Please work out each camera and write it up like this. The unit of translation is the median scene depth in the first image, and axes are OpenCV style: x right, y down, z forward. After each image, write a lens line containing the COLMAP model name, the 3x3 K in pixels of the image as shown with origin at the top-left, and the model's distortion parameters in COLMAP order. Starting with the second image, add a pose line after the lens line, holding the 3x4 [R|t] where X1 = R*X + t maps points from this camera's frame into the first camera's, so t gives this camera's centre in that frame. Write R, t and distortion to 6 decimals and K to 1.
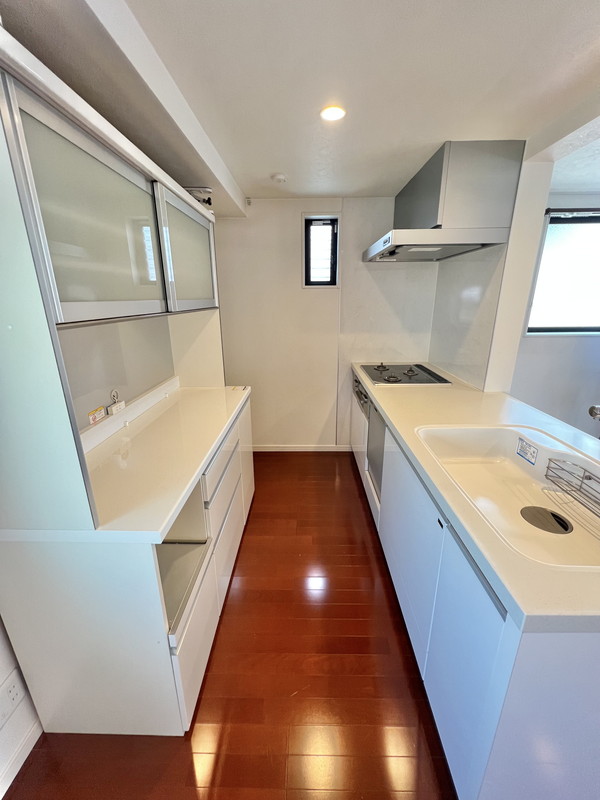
lens RADIAL K [[323.7, 0, 299.1], [0, 323.7, 396.2], [0, 0, 1]] dist [-0.001765, 0.000031]
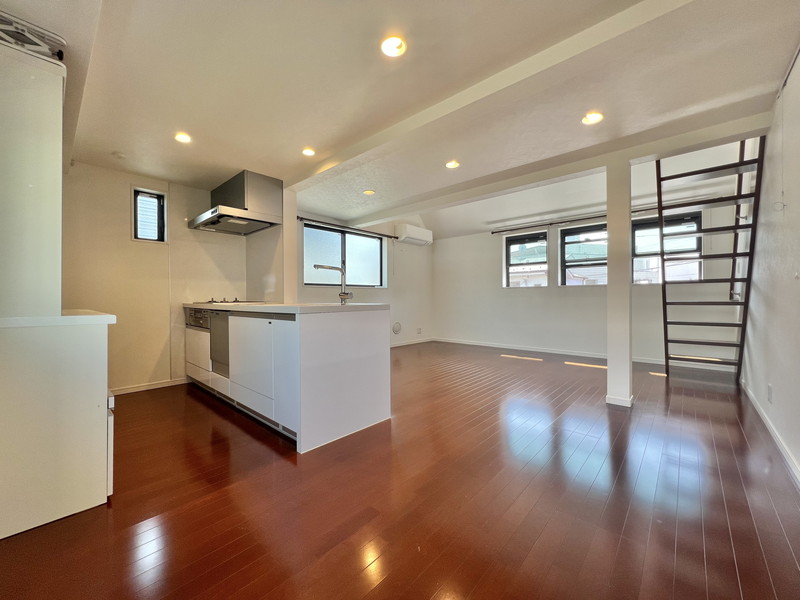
lens RADIAL K [[323.7, 0, 396.0], [0, 323.7, 299.1], [0, 0, 1]] dist [-0.001765, 0.000031]
pose [[0.658732, 0.001569, 0.752376, -0.253439], [0.222391, 0.954909, -0.196702, 0.334794], [-0.718759, 0.296895, 0.628680, -0.399108]]
